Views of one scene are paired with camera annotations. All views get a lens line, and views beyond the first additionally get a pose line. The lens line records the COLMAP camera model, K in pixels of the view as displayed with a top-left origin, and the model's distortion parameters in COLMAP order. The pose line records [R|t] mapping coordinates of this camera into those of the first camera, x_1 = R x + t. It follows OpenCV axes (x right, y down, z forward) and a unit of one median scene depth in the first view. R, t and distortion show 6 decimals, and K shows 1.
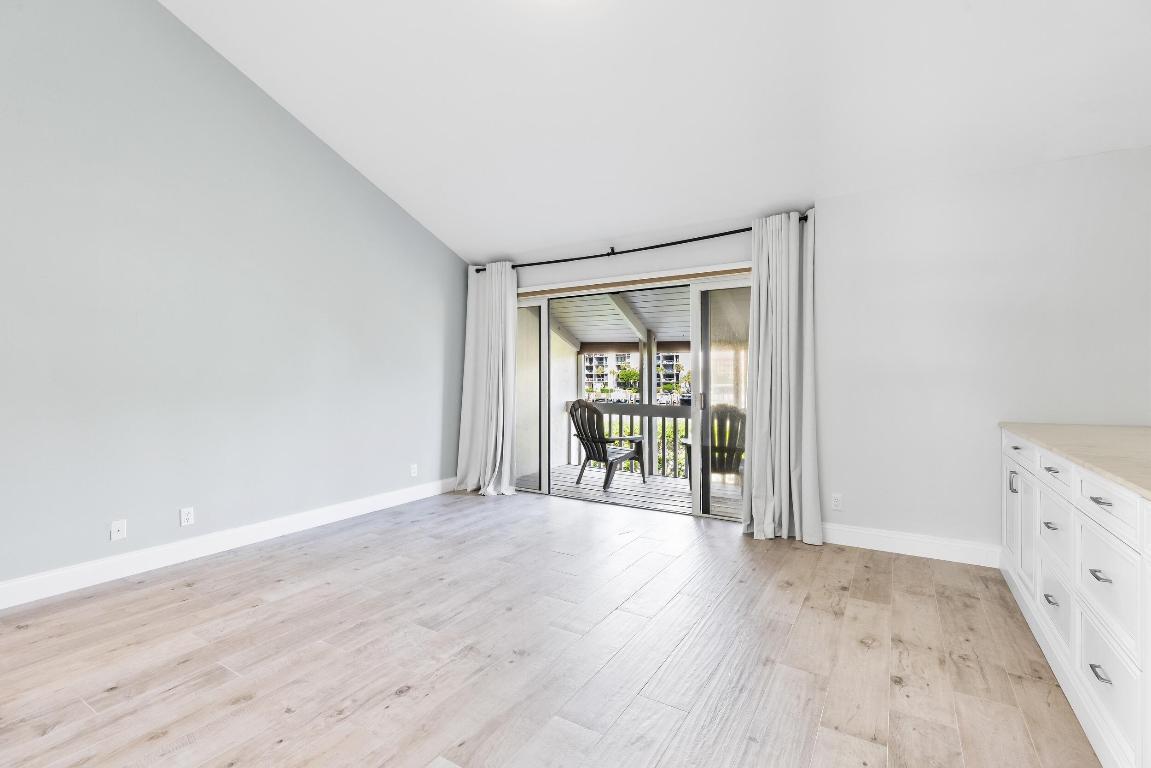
lens RADIAL K [[519.8, 0, 558.3], [0, 519.8, 370.9], [0, 0, 1]] dist [0.006845, -0.001451]
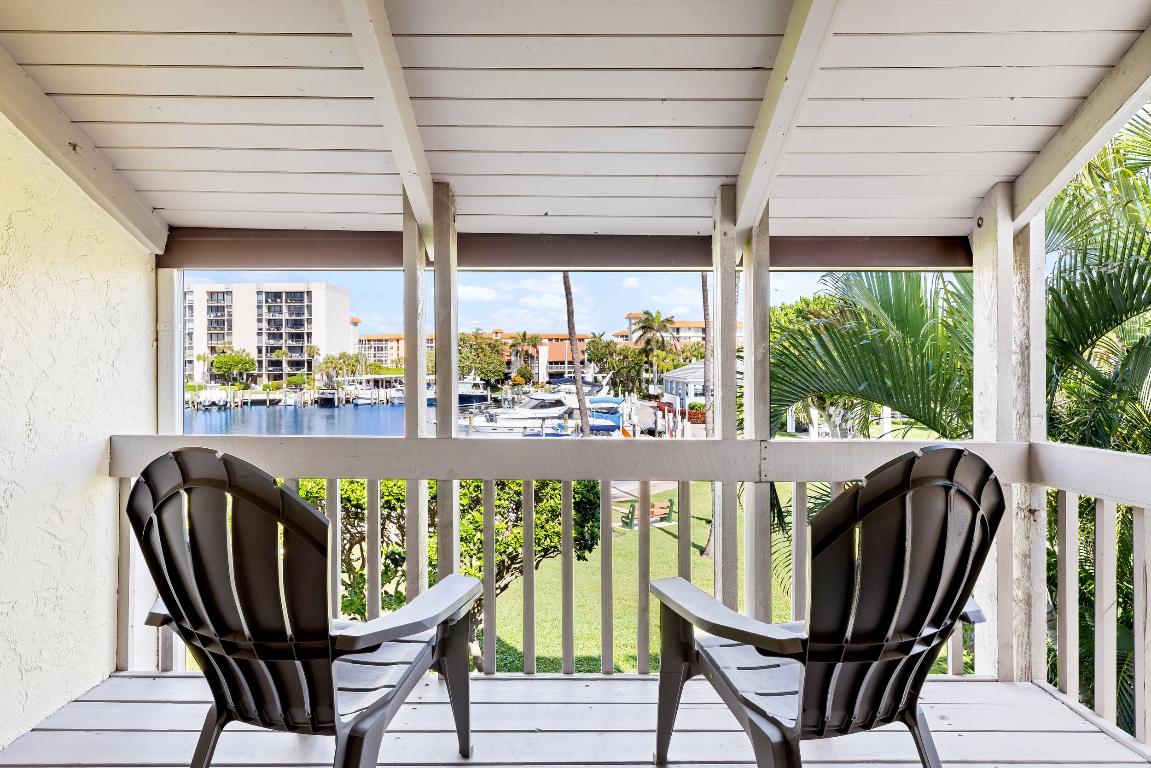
lens RADIAL K [[735.0, 0, 573.0], [0, 735.0, 358.6], [0, 0, 1]] dist [-0.015000, 0.002292]
pose [[0.839075, 0.003247, 0.544005, 0.016039], [-0.004621, 0.999989, 0.001159, 0.024541], [-0.543995, -0.003486, 0.839081, 0.806328]]
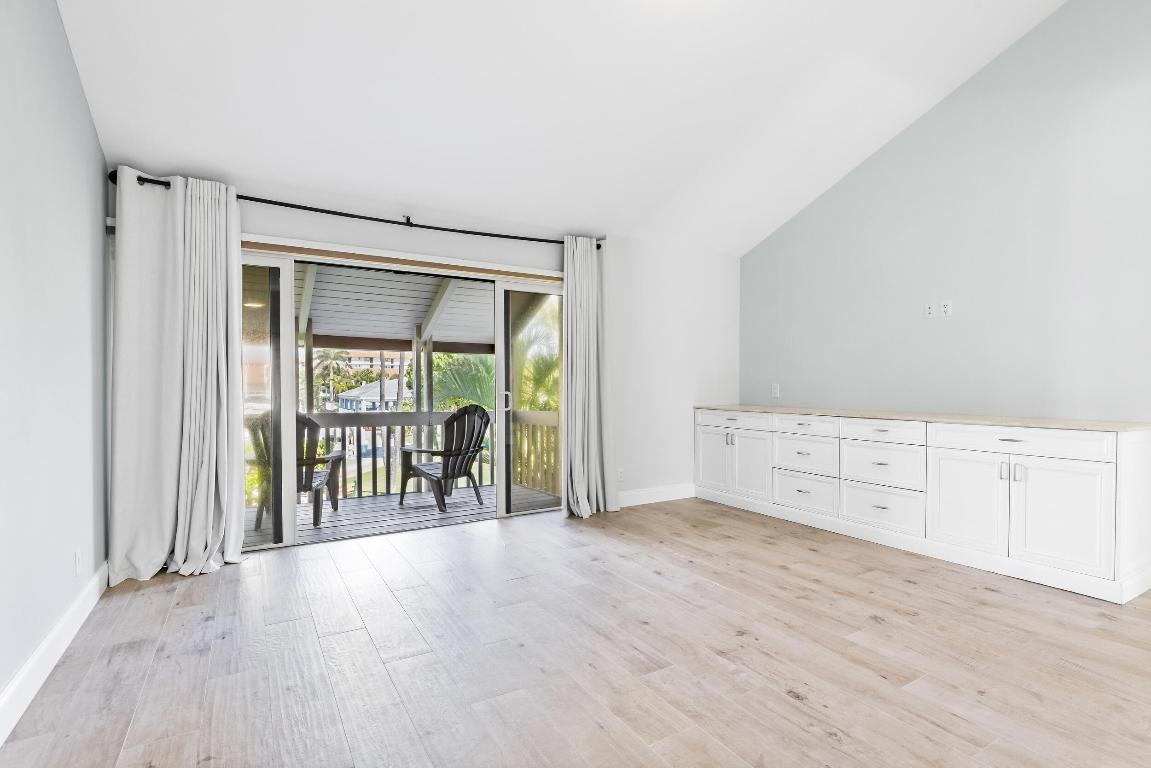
lens RADIAL K [[554.5, 0, 580.8], [0, 554.5, 388.7], [0, 0, 1]] dist [-0.003871, 0.001655]
pose [[0.440149, -0.003384, 0.897918, -0.522510], [-0.010473, 0.999906, 0.008901, 0.019829], [-0.897863, -0.013321, 0.440072, 0.349208]]
